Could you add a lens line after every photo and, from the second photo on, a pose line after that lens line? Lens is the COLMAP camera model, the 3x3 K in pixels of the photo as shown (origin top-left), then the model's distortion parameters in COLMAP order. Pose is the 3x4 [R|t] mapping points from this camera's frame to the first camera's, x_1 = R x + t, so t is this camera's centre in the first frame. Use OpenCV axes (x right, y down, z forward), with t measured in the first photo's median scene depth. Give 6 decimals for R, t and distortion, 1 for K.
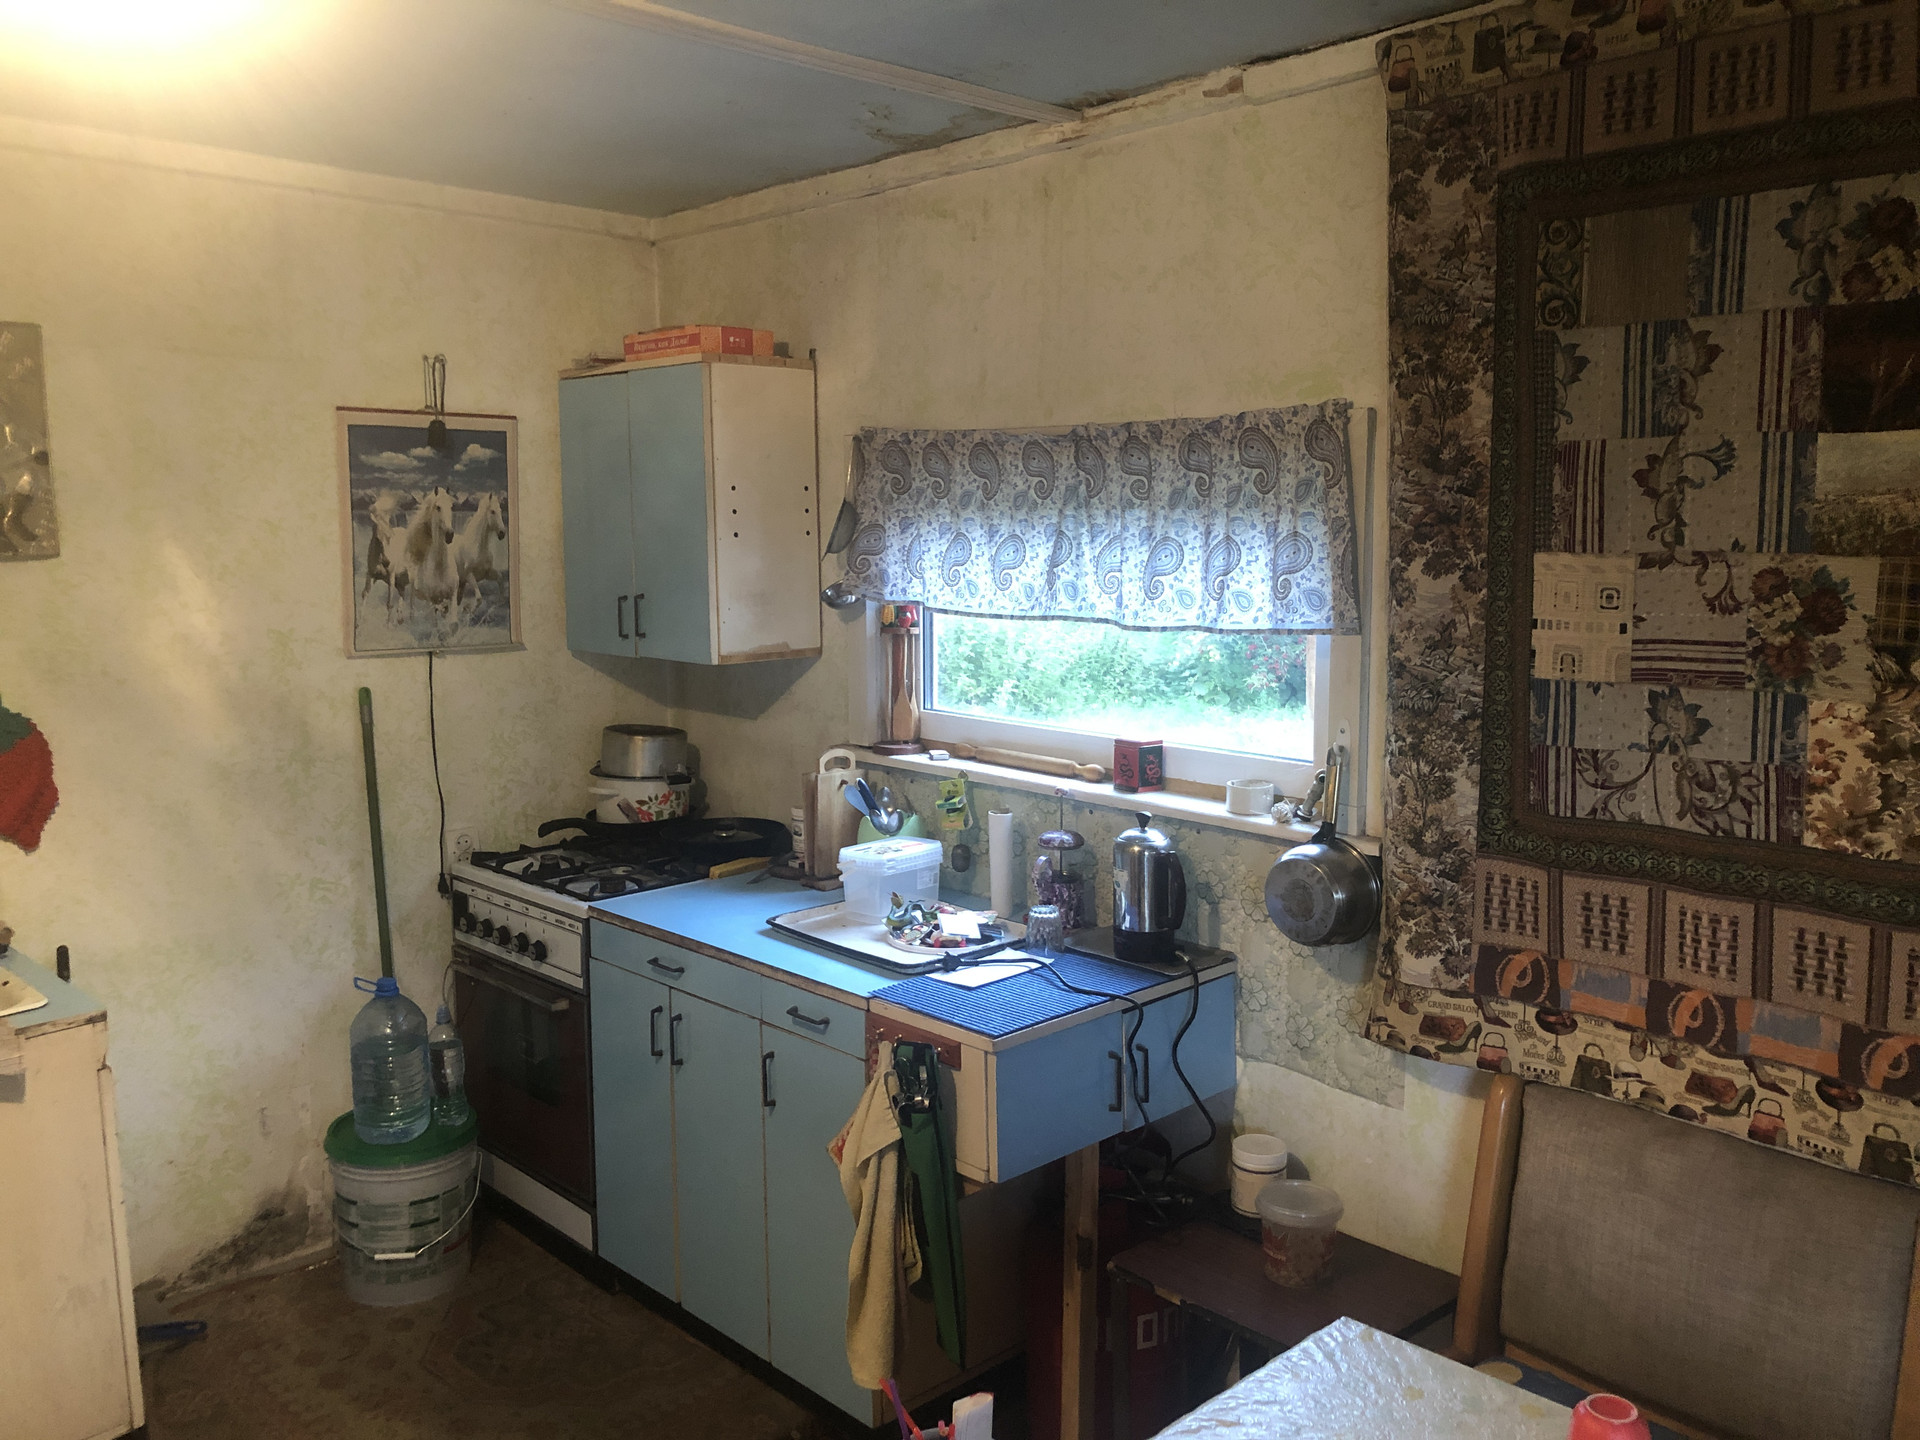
lens RADIAL K [[1572.9, 0, 958.7], [0, 1572.9, 707.3], [0, 0, 1]] dist [0.000032, 0.007460]
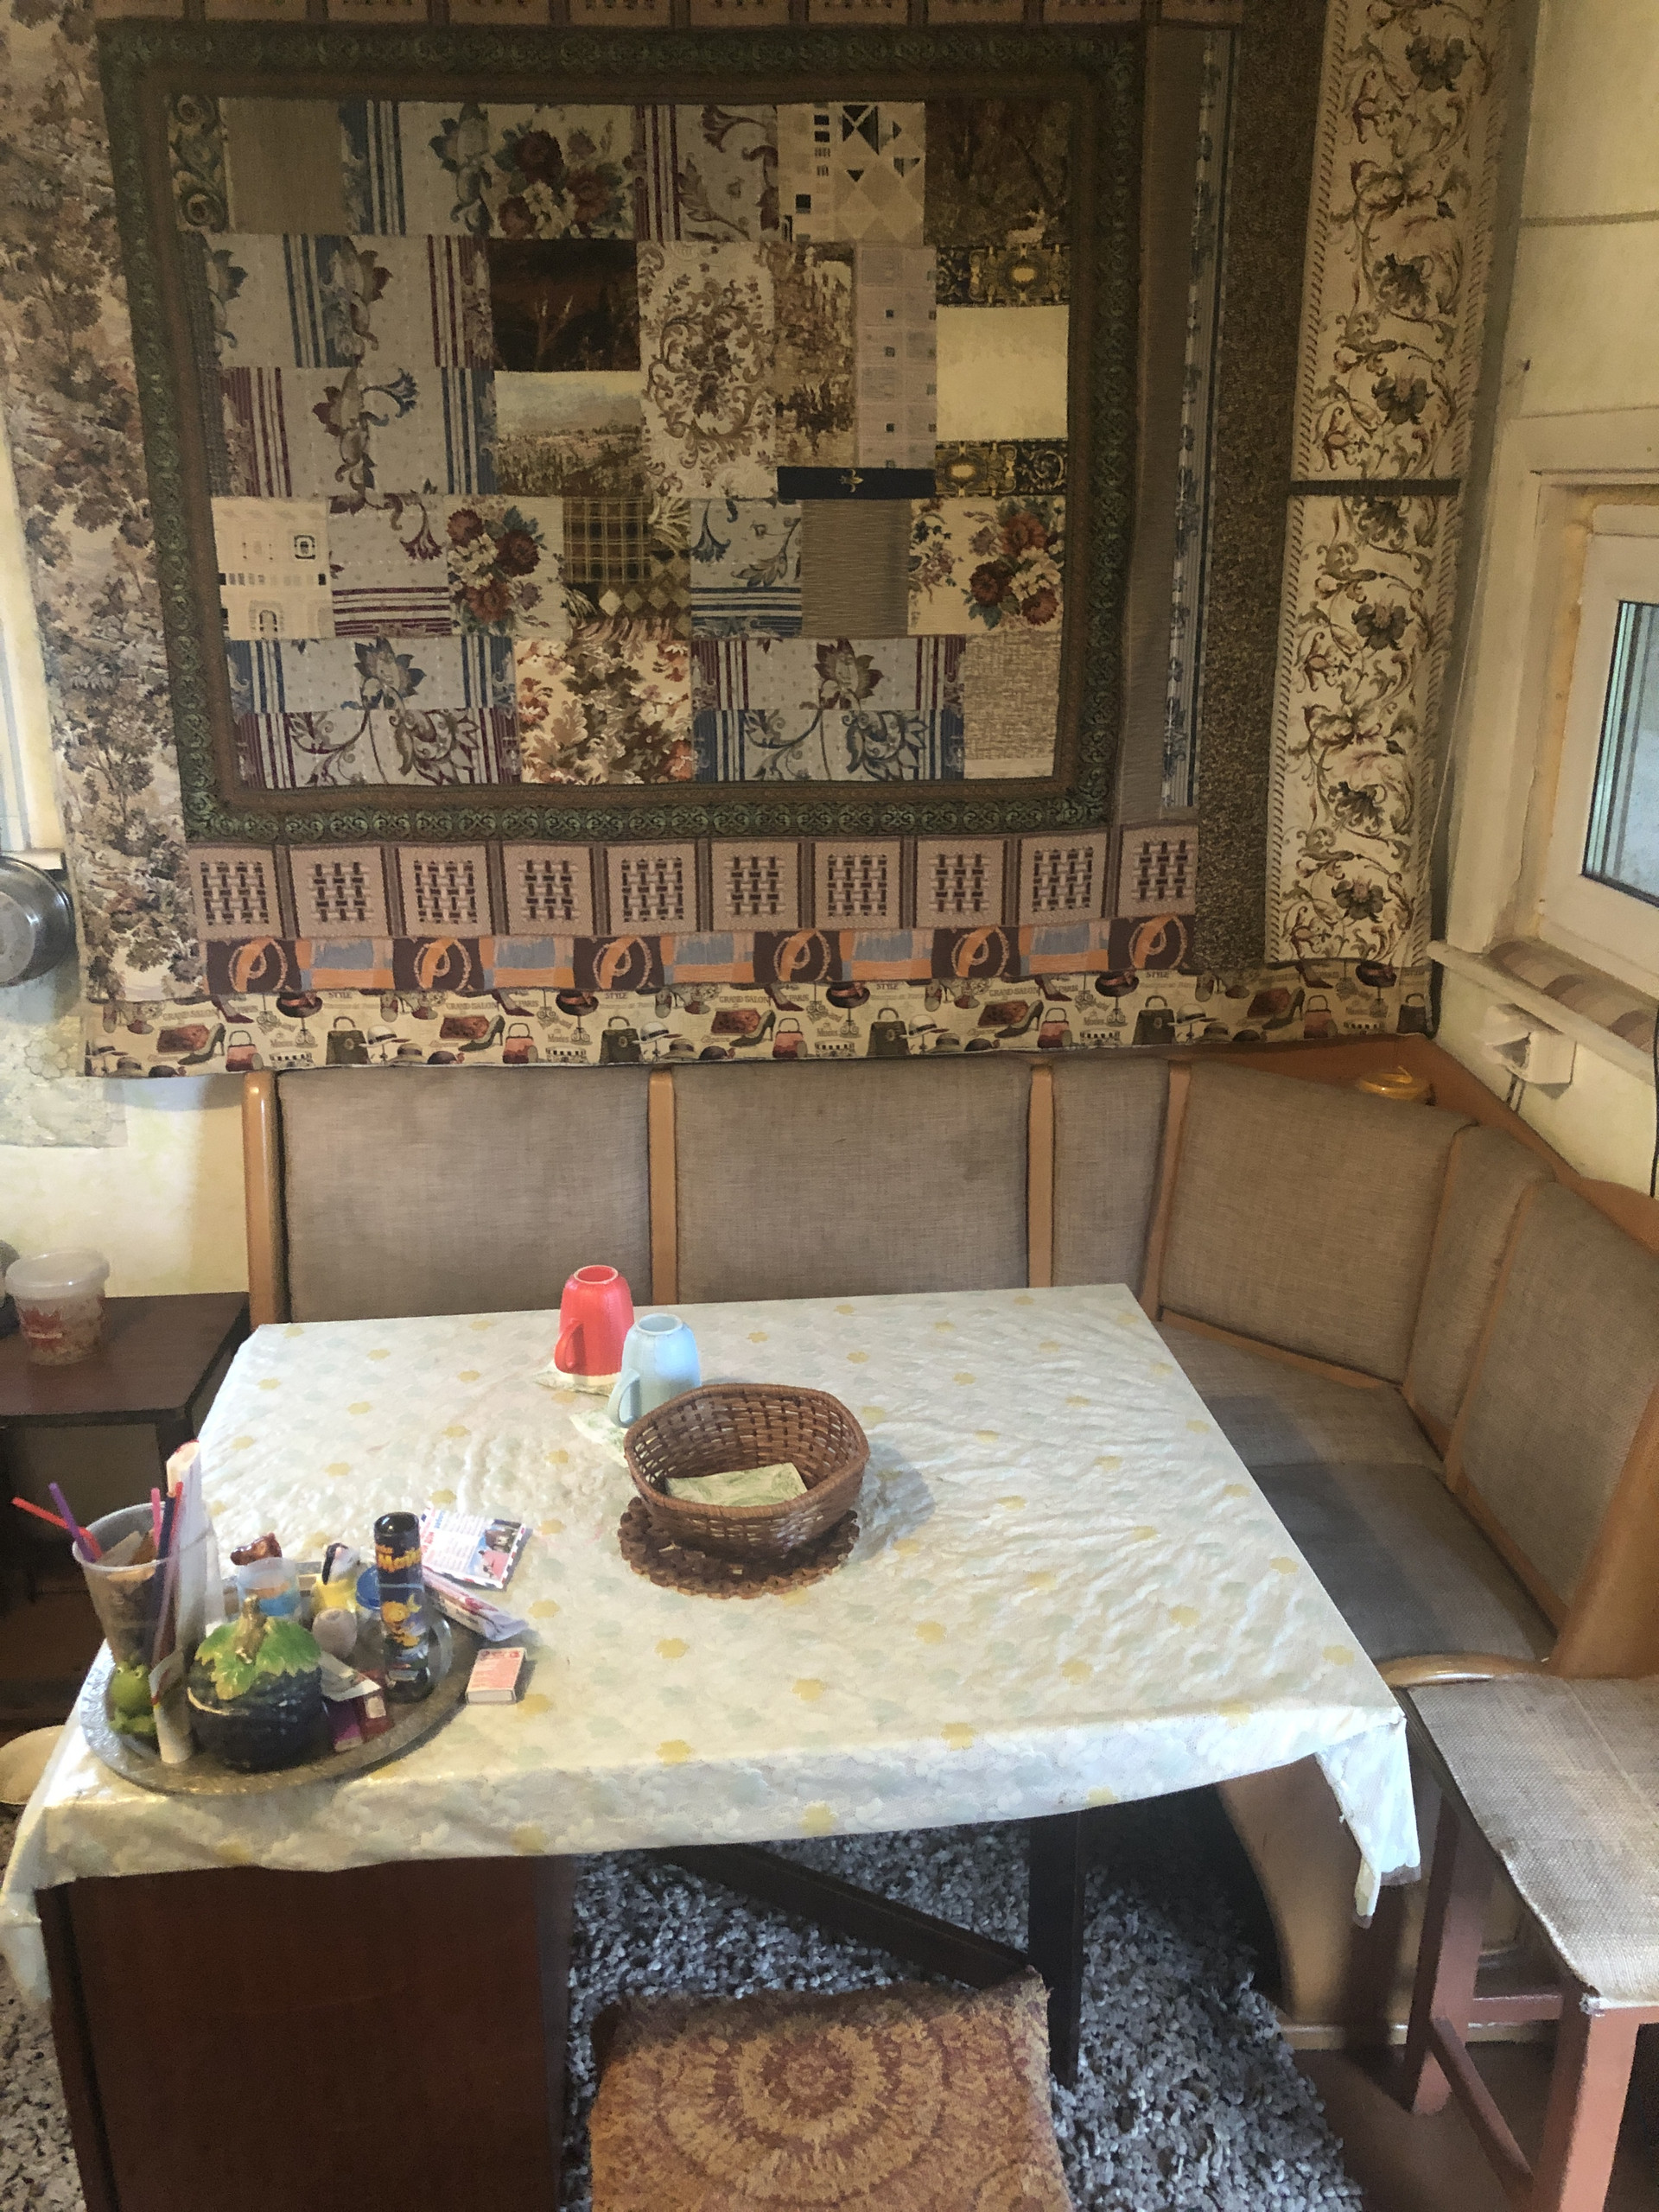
lens RADIAL K [[1812.2, 0, 820.5], [0, 1812.2, 1110.9], [0, 0, 1]] dist [0.000032, 0.007460]
pose [[0.630175, -0.246239, 0.736374, -0.278334], [0.087335, 0.964842, 0.247898, 0.014900], [-0.771526, -0.091908, 0.629524, 0.044363]]
